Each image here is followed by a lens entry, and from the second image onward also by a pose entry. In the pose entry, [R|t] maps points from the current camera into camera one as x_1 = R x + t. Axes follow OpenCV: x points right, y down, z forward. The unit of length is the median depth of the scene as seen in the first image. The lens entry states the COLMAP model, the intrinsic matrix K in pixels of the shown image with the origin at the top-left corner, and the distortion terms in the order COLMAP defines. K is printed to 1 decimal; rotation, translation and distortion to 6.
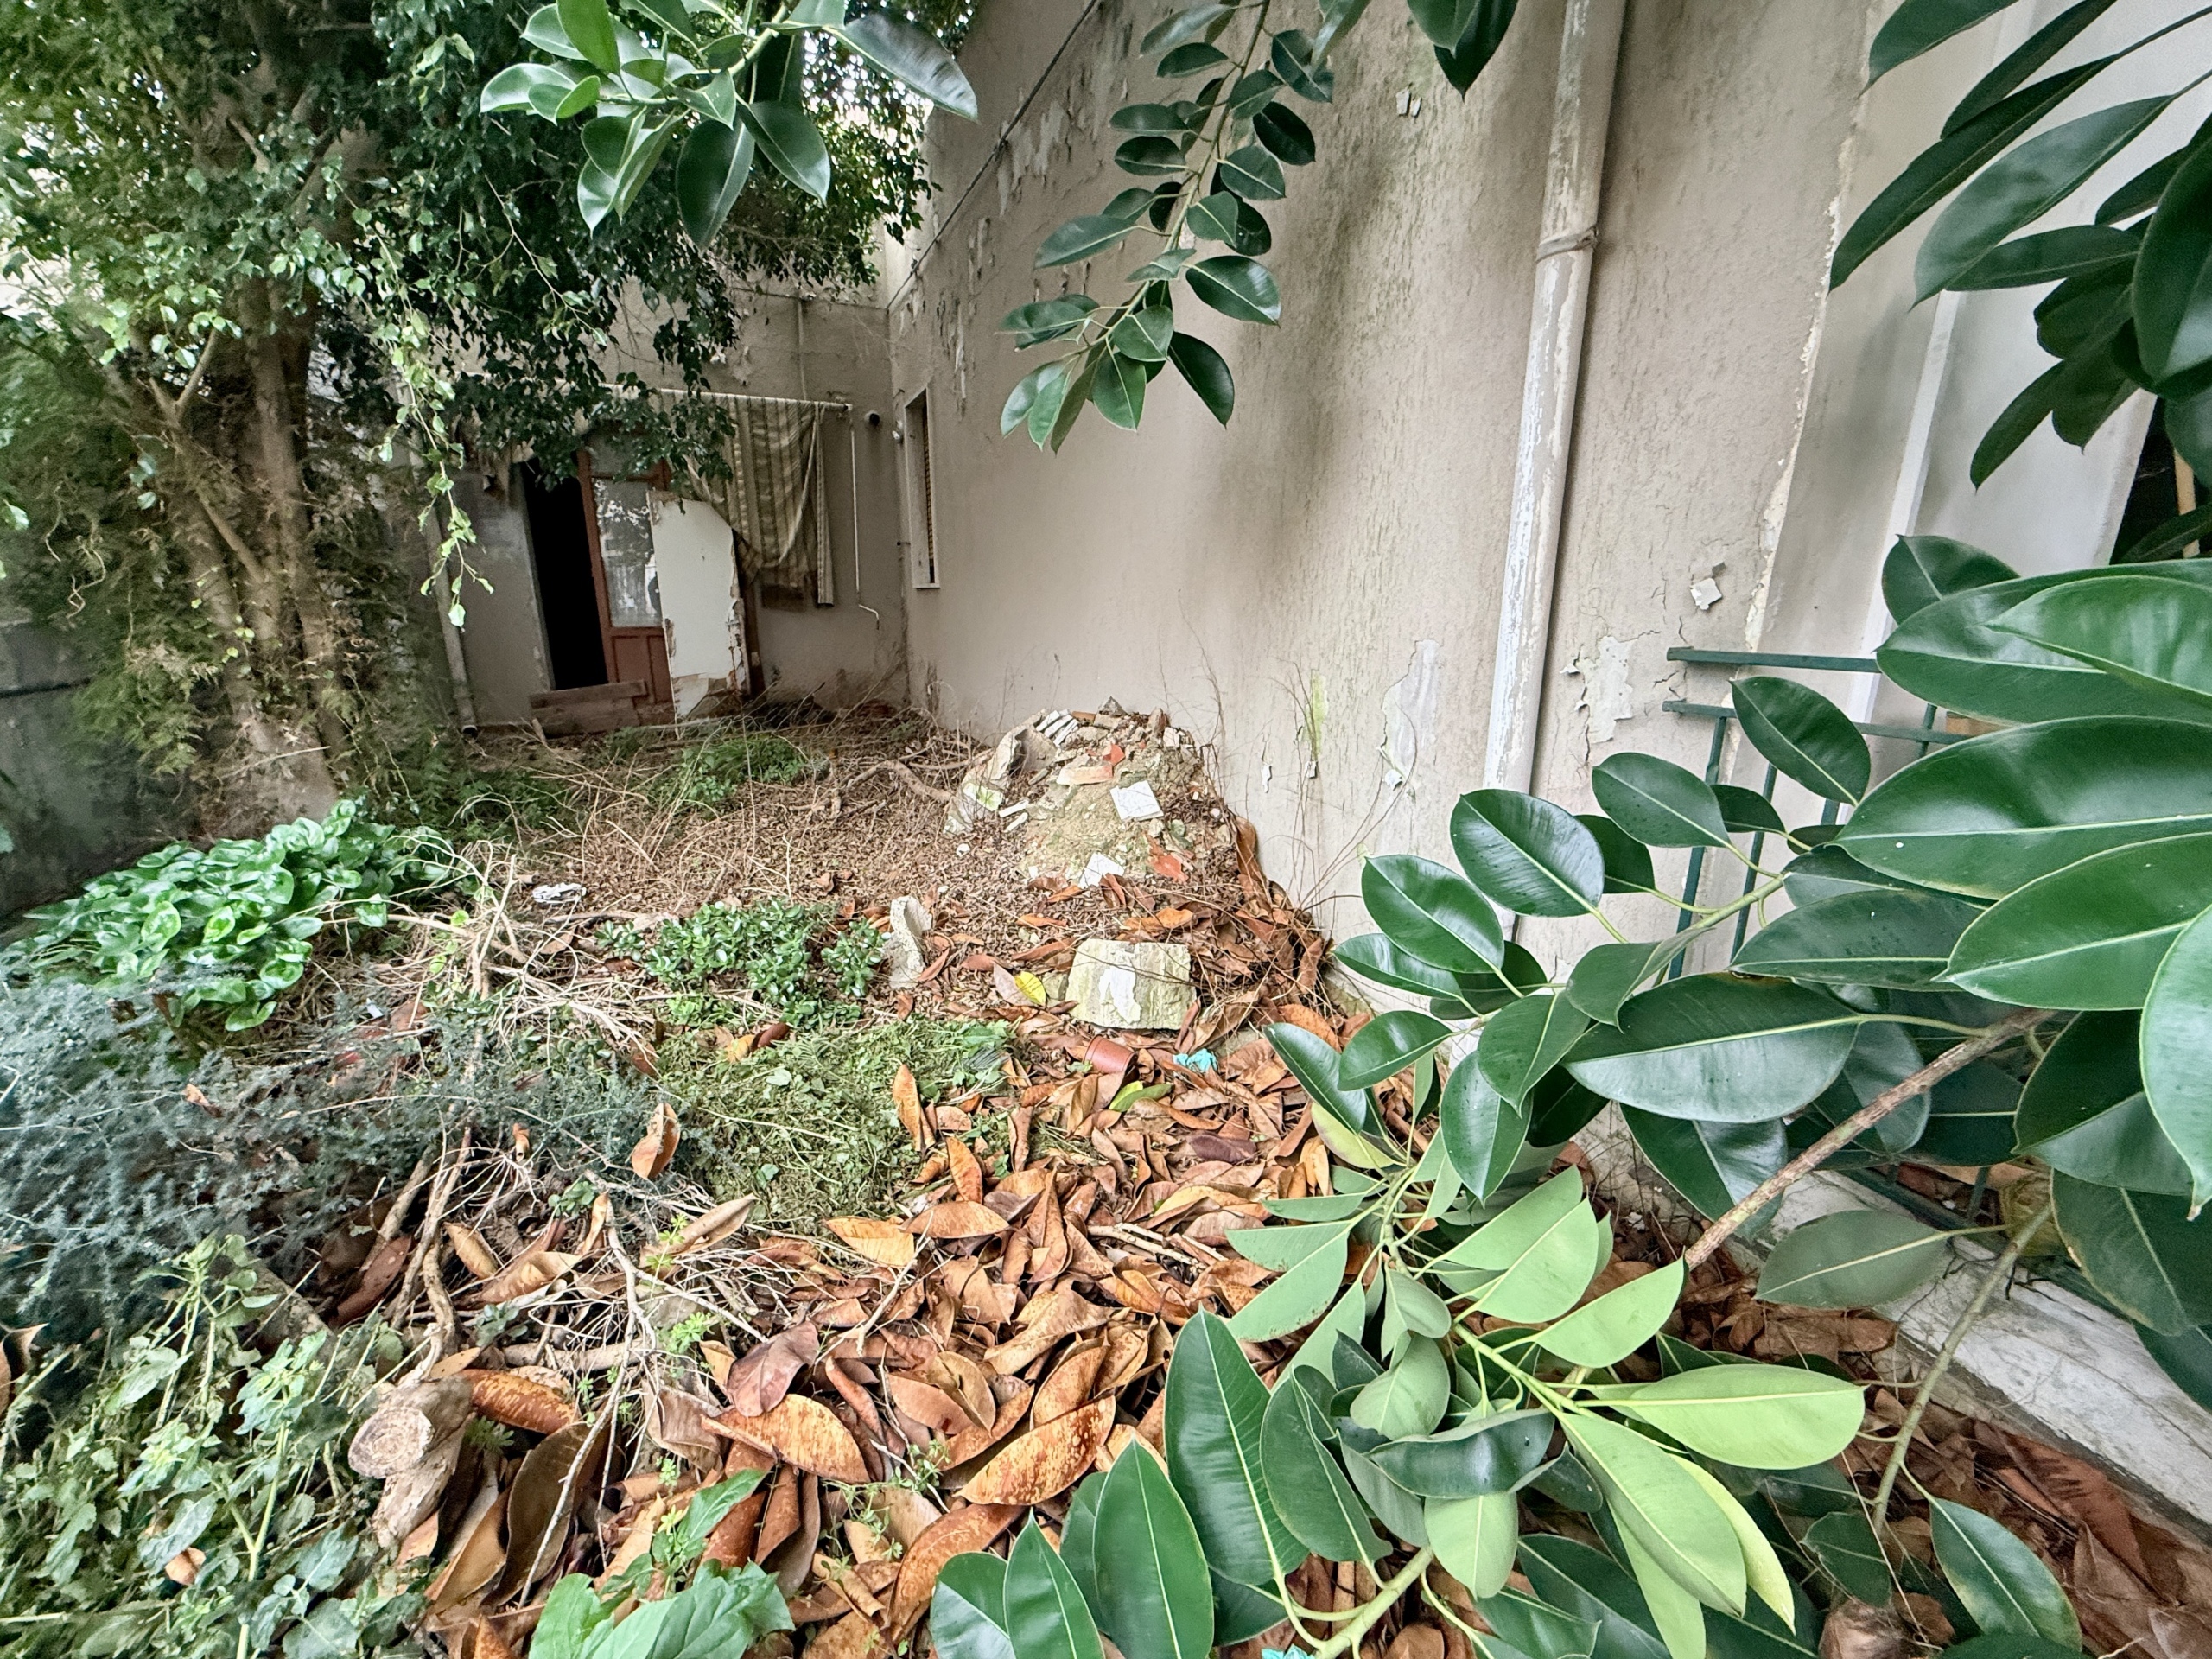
lens RADIAL K [[888.4, 0, 1109.0], [0, 888.4, 821.3], [0, 0, 1]] dist [-0.001907, 0.000680]
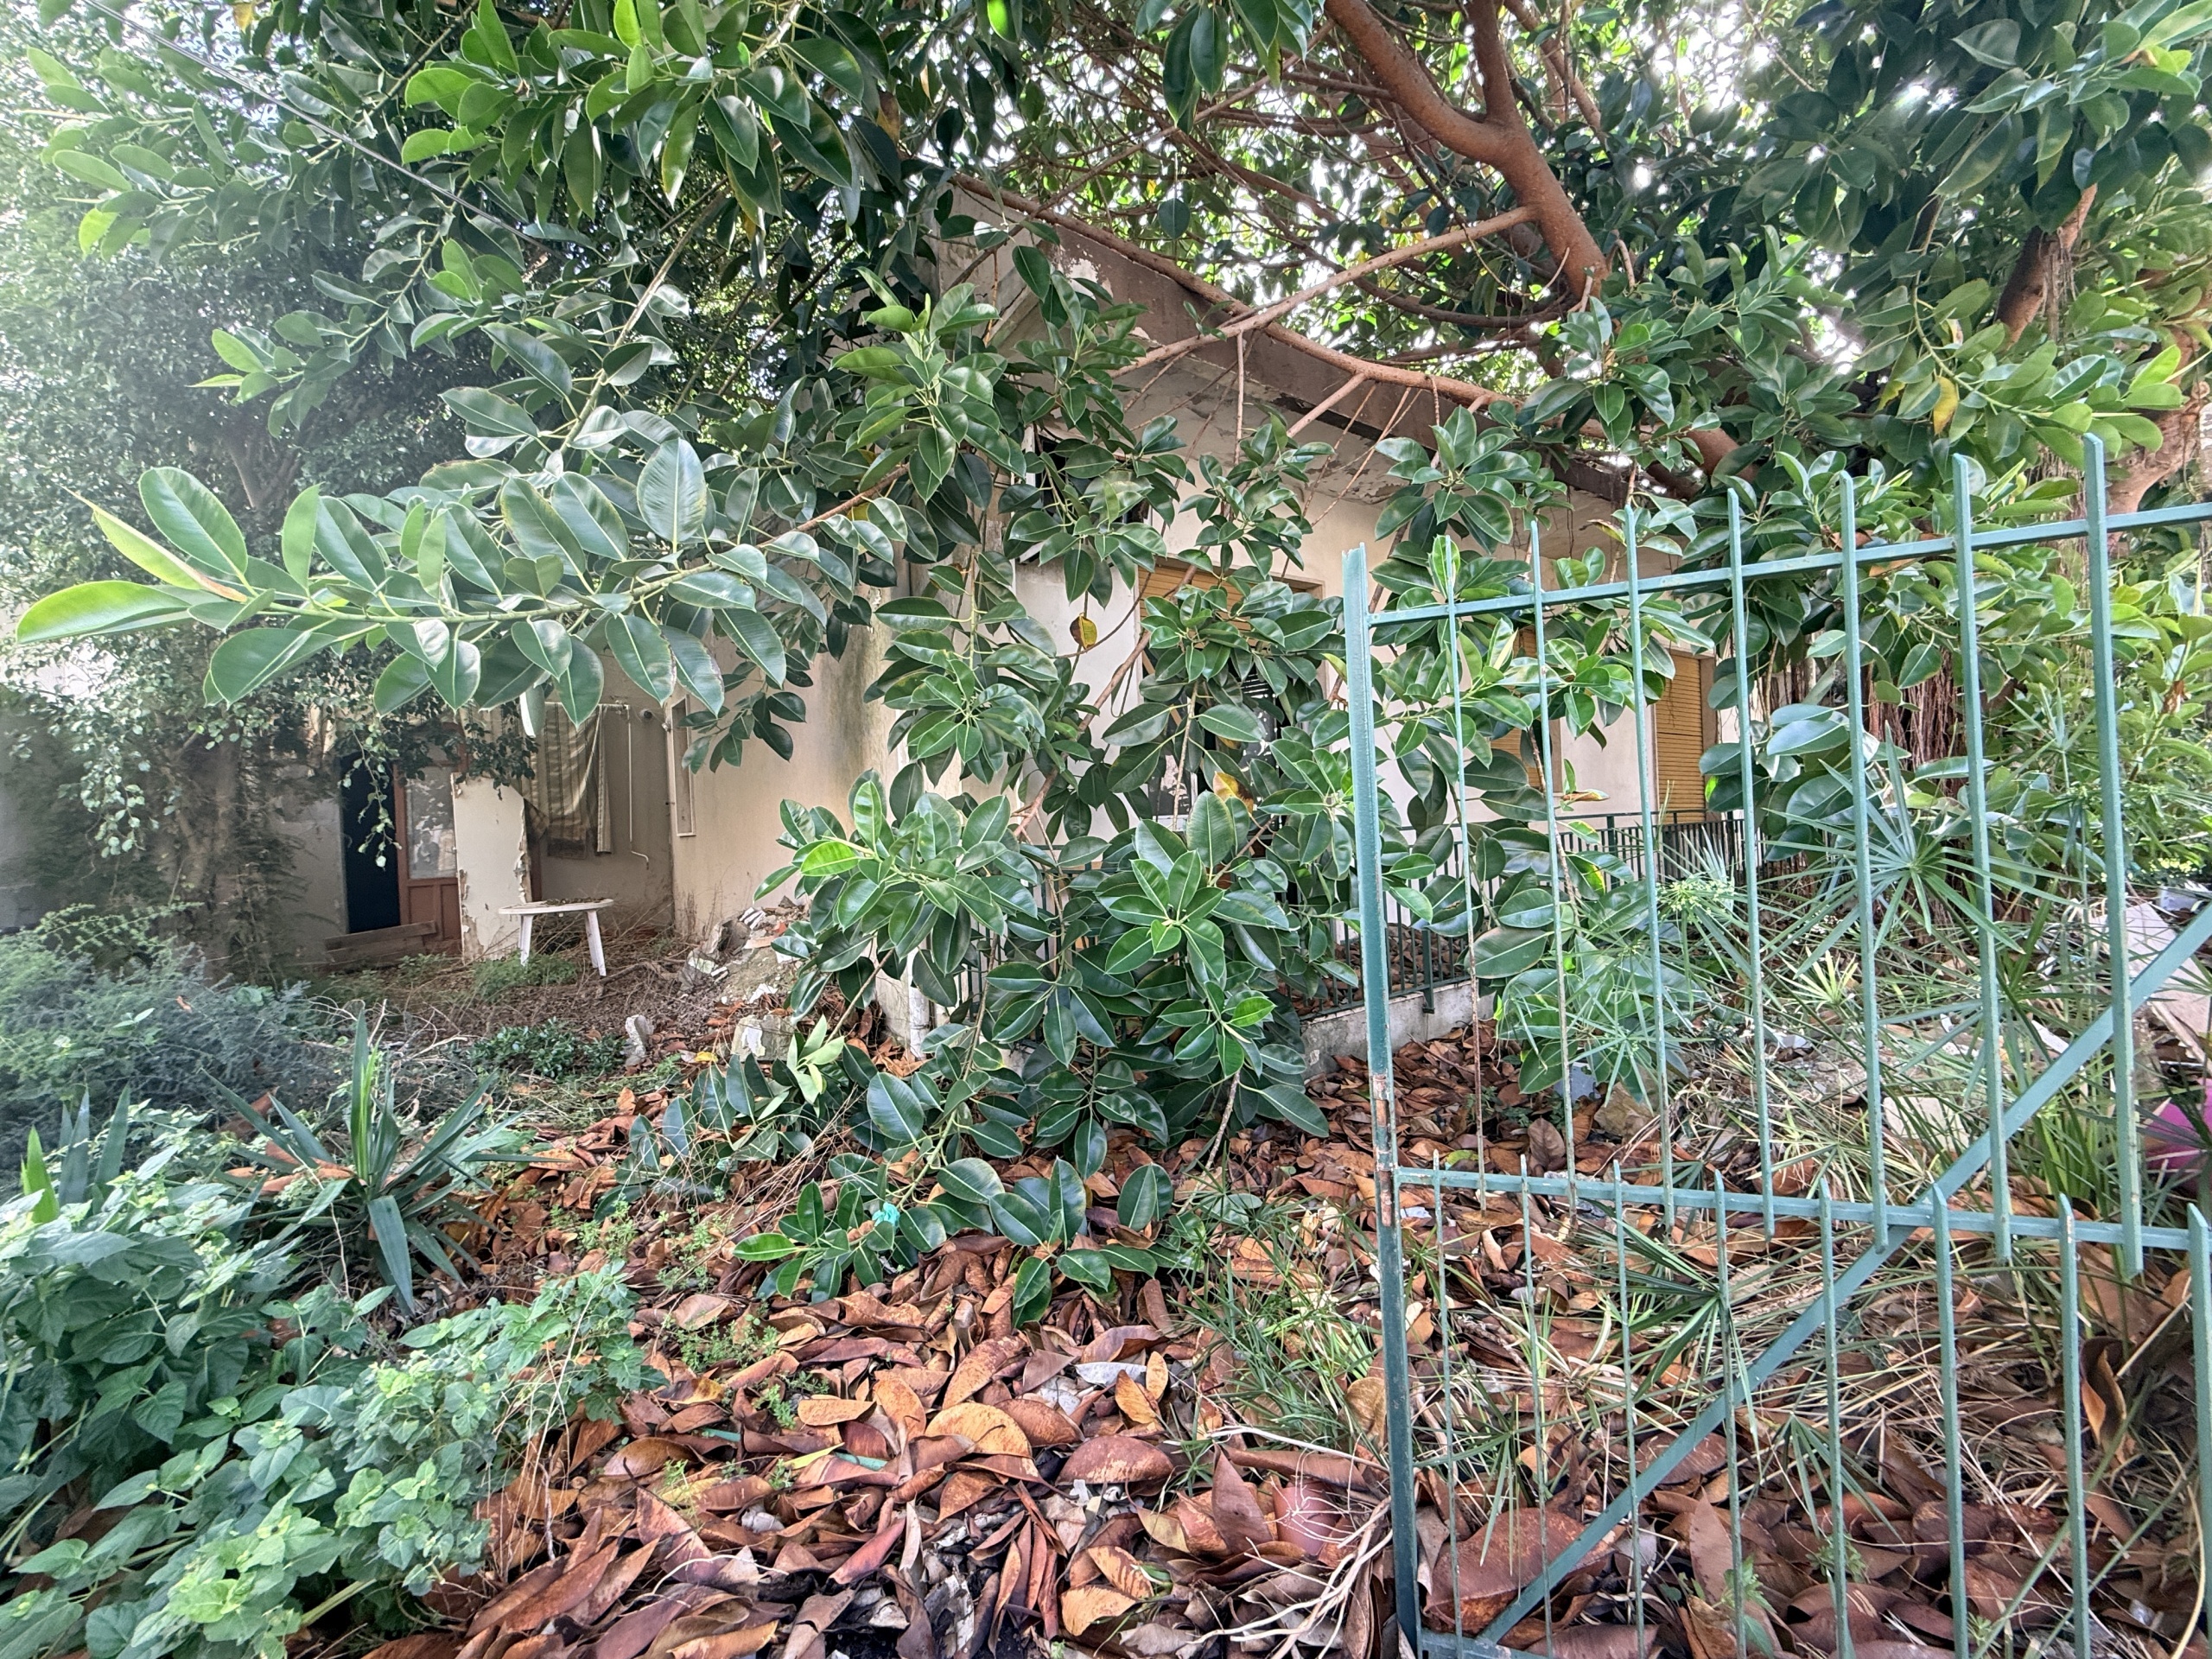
lens RADIAL K [[888.4, 0, 1103.7], [0, 888.4, 831.3], [0, 0, 1]] dist [-0.001907, 0.000680]
pose [[0.978466, -0.048272, 0.200685, 0.436906], [0.096004, 0.967133, -0.235450, 0.318501], [-0.182723, 0.249646, 0.950941, -1.170872]]
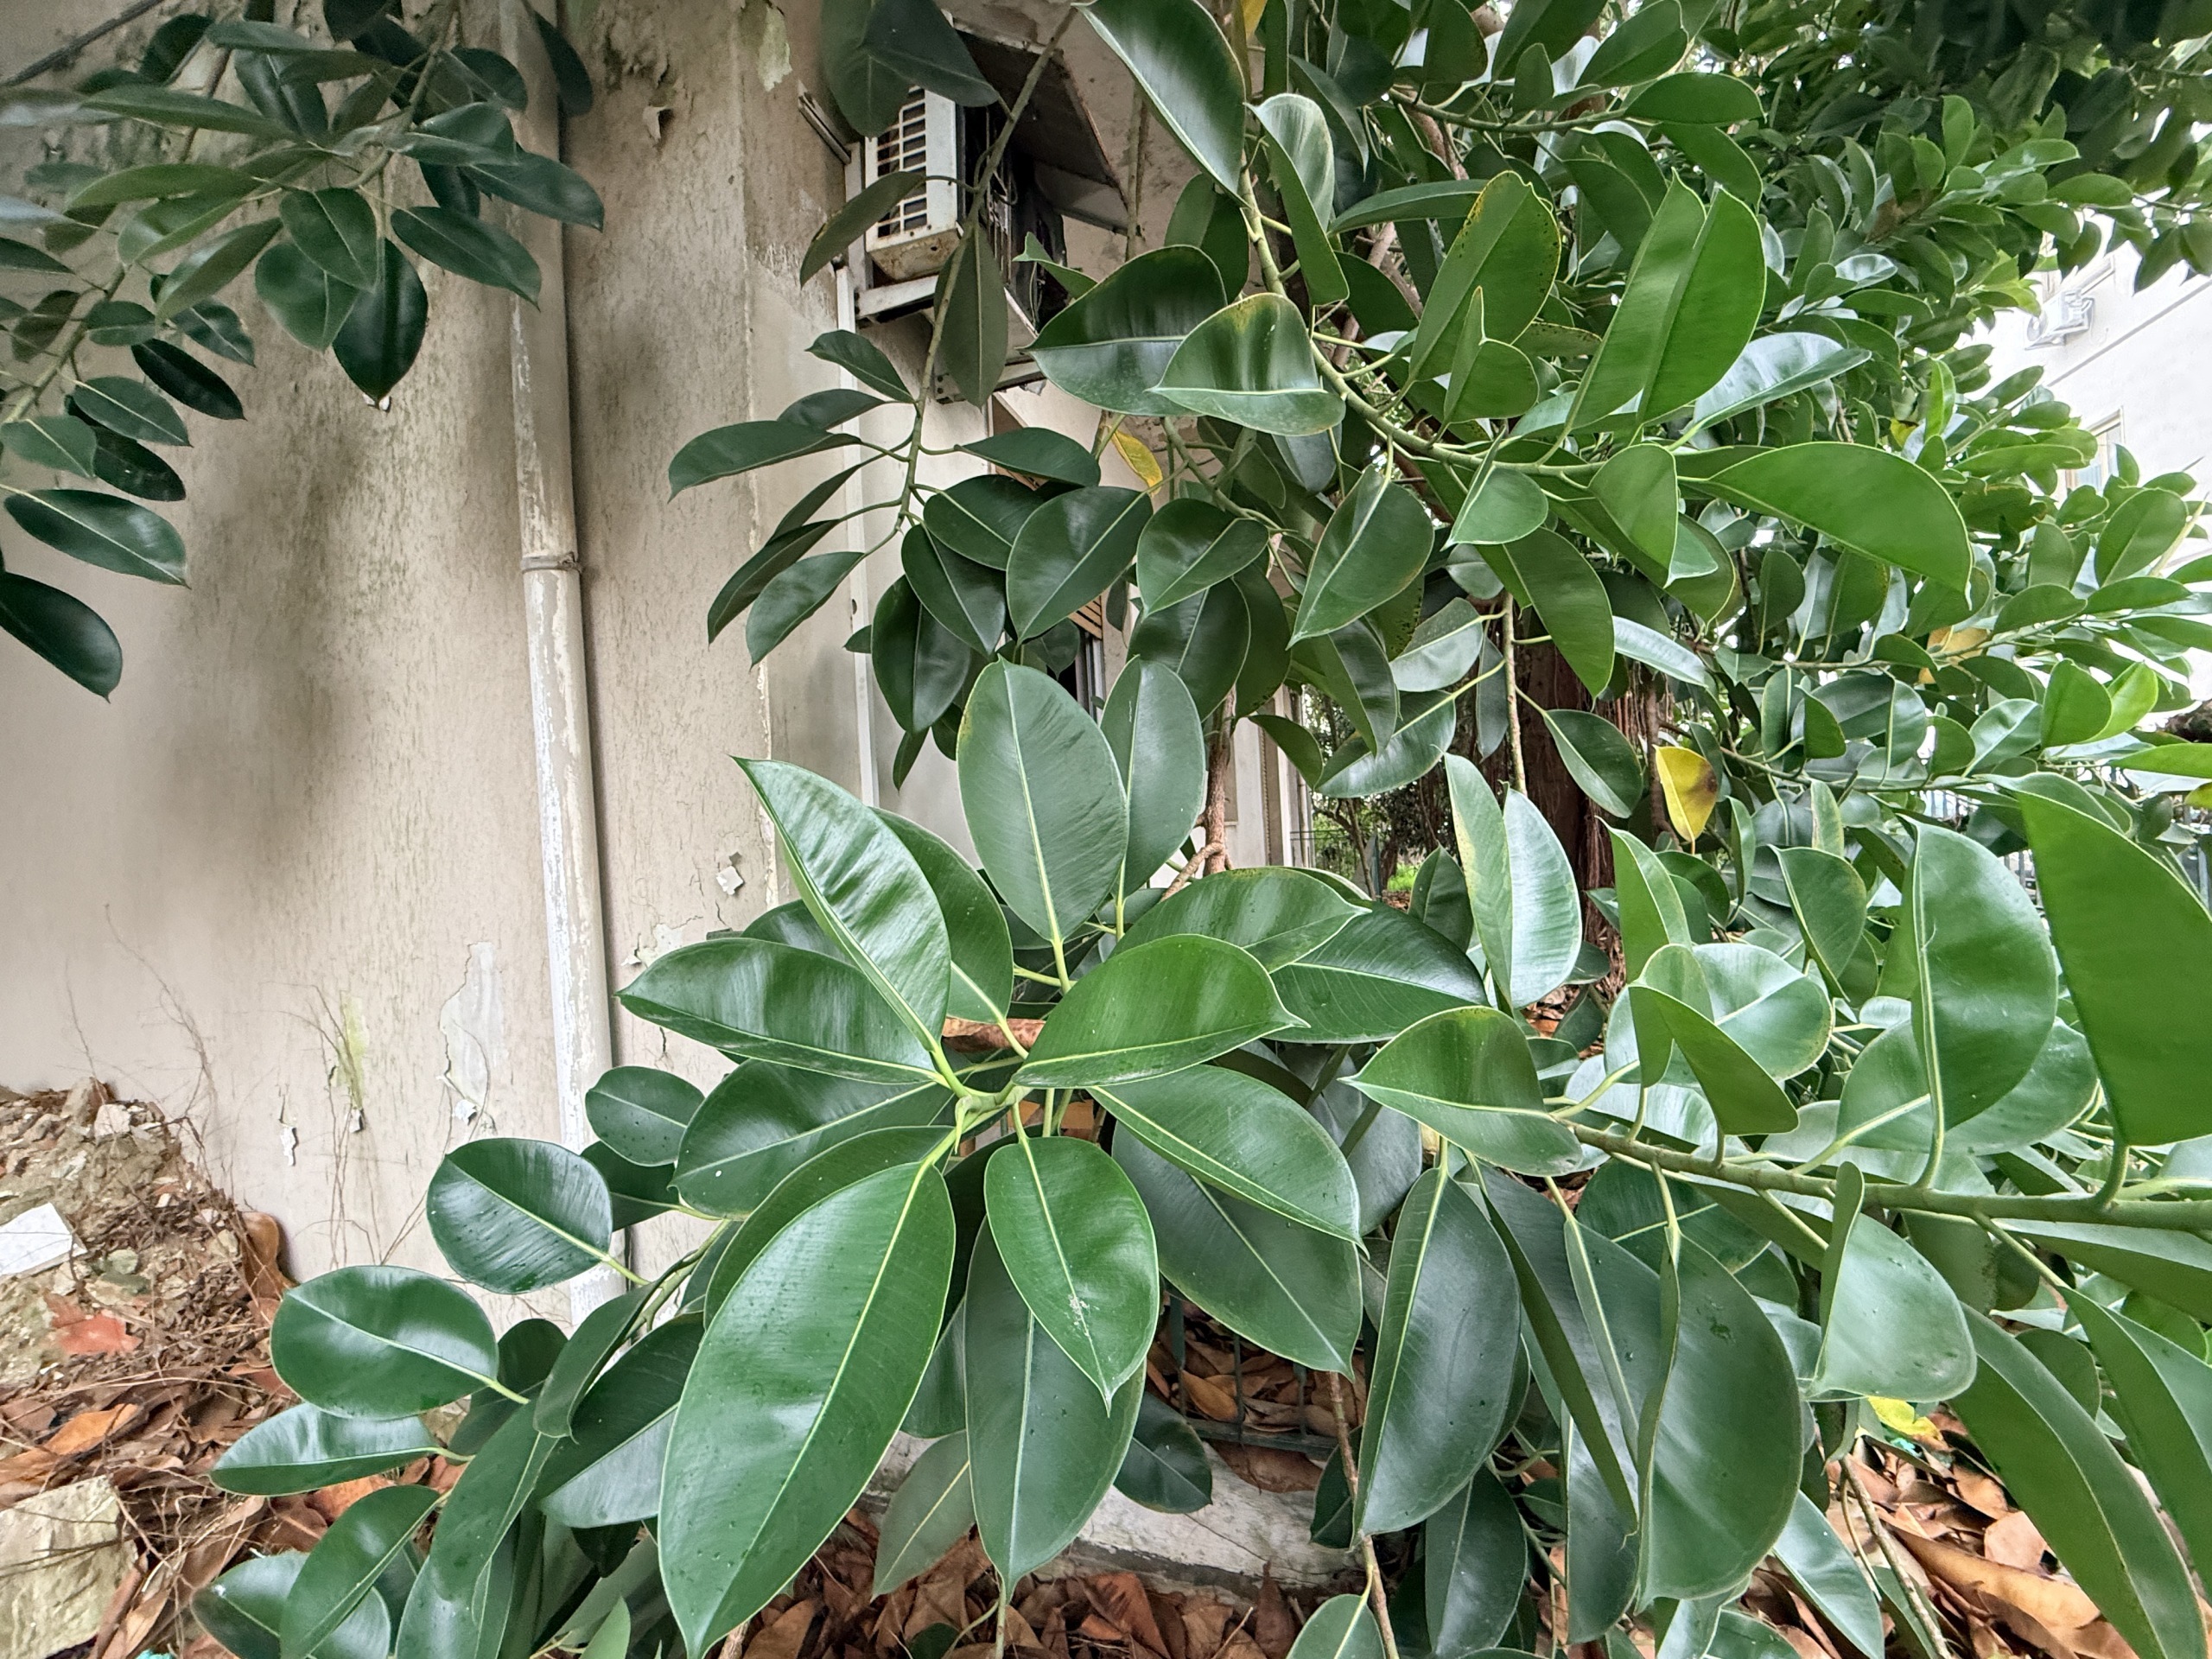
lens RADIAL K [[888.4, 0, 1102.1], [0, 888.4, 816.2], [0, 0, 1]] dist [-0.001907, 0.000680]
pose [[0.652332, -0.027032, 0.757452, 0.094962], [0.247045, 0.952371, -0.178772, -0.016141], [-0.716542, 0.303743, 0.627939, -0.014909]]
